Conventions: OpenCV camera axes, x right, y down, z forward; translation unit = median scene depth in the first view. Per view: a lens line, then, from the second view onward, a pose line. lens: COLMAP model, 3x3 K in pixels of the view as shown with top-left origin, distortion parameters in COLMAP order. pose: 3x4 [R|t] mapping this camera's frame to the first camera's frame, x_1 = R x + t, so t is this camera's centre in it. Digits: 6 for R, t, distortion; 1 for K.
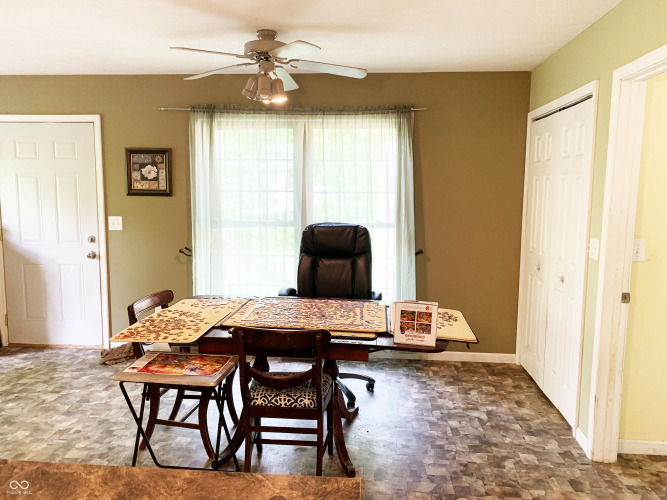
lens RADIAL K [[518.2, 0, 332.2], [0, 518.2, 248.5], [0, 0, 1]] dist [0.027348, -0.022417]
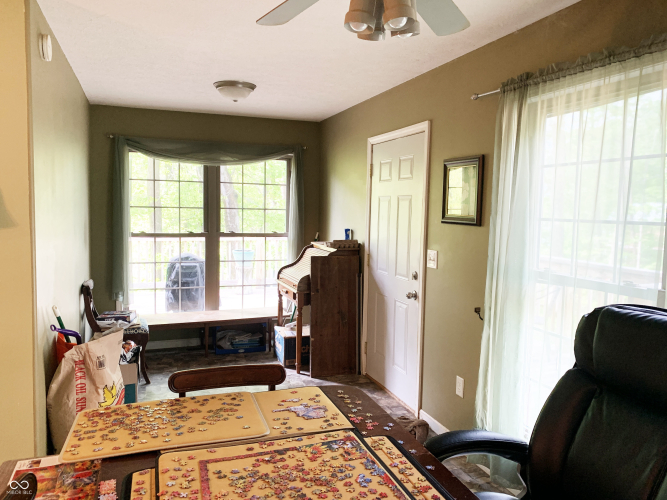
lens RADIAL K [[518.2, 0, 334.8], [0, 518.2, 250.9], [0, 0, 1]] dist [0.027348, -0.022417]
pose [[0.424406, 0.083775, -0.901588, 0.217378], [-0.125244, 0.991571, 0.033180, -0.069548], [0.896768, 0.098837, 0.431321, 0.553163]]
